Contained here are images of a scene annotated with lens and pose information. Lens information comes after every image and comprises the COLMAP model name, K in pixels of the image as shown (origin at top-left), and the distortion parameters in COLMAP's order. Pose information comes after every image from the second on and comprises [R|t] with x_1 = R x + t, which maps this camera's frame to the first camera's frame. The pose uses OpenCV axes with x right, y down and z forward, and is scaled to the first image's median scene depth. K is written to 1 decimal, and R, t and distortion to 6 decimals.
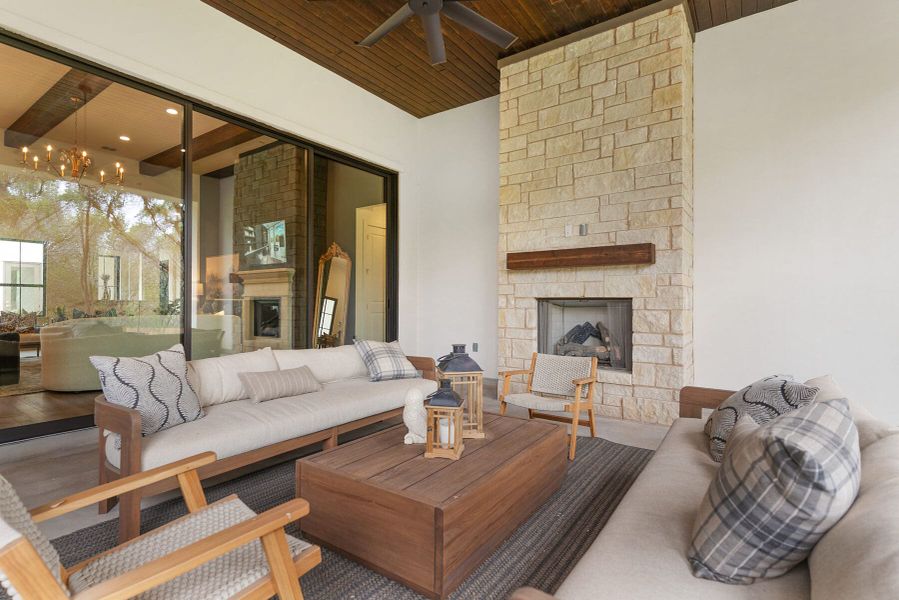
lens RADIAL K [[437.5, 0, 445.9], [0, 437.5, 302.2], [0, 0, 1]] dist [0.000246, 0.000508]
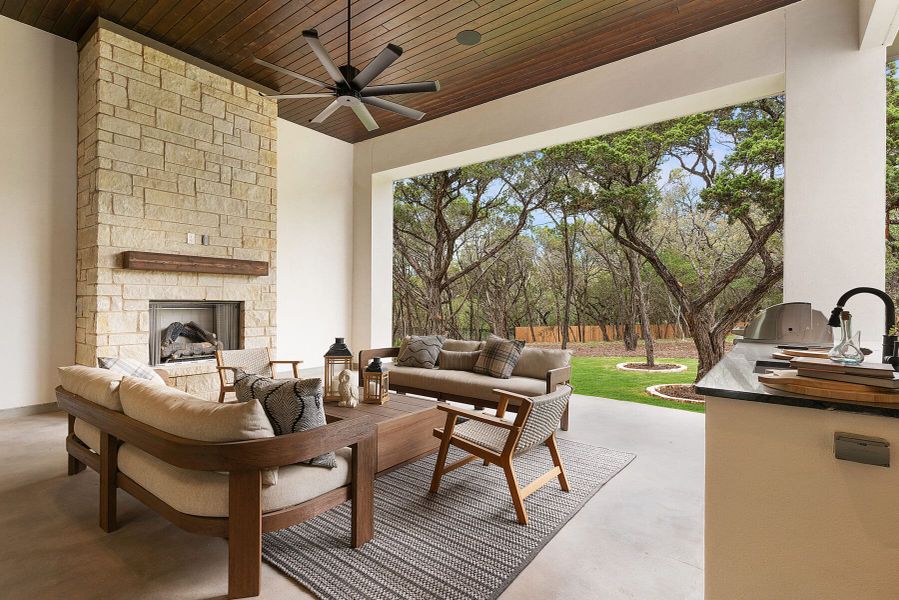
lens RADIAL K [[437.5, 0, 445.9], [0, 437.5, 302.2], [0, 0, 1]] dist [0.000246, 0.000508]
pose [[0.036702, -0.004060, 0.999318, -0.786106], [-0.010052, 0.999940, 0.004431, -0.017029], [-0.999276, -0.010208, 0.036659, 0.335430]]
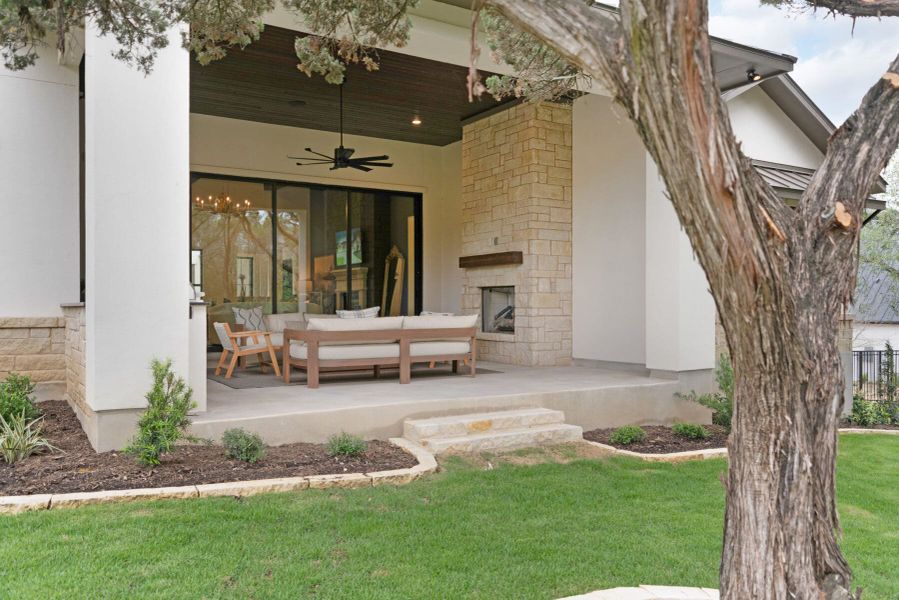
lens RADIAL K [[725.7, 0, 449.0], [0, 725.7, 315.4], [0, 0, 1]] dist [-0.004170, -0.003408]
pose [[0.924288, -0.000147, -0.381697, 1.113228], [0.004970, 0.999920, 0.011651, 0.060275], [0.381664, -0.012665, 0.924214, -1.369764]]
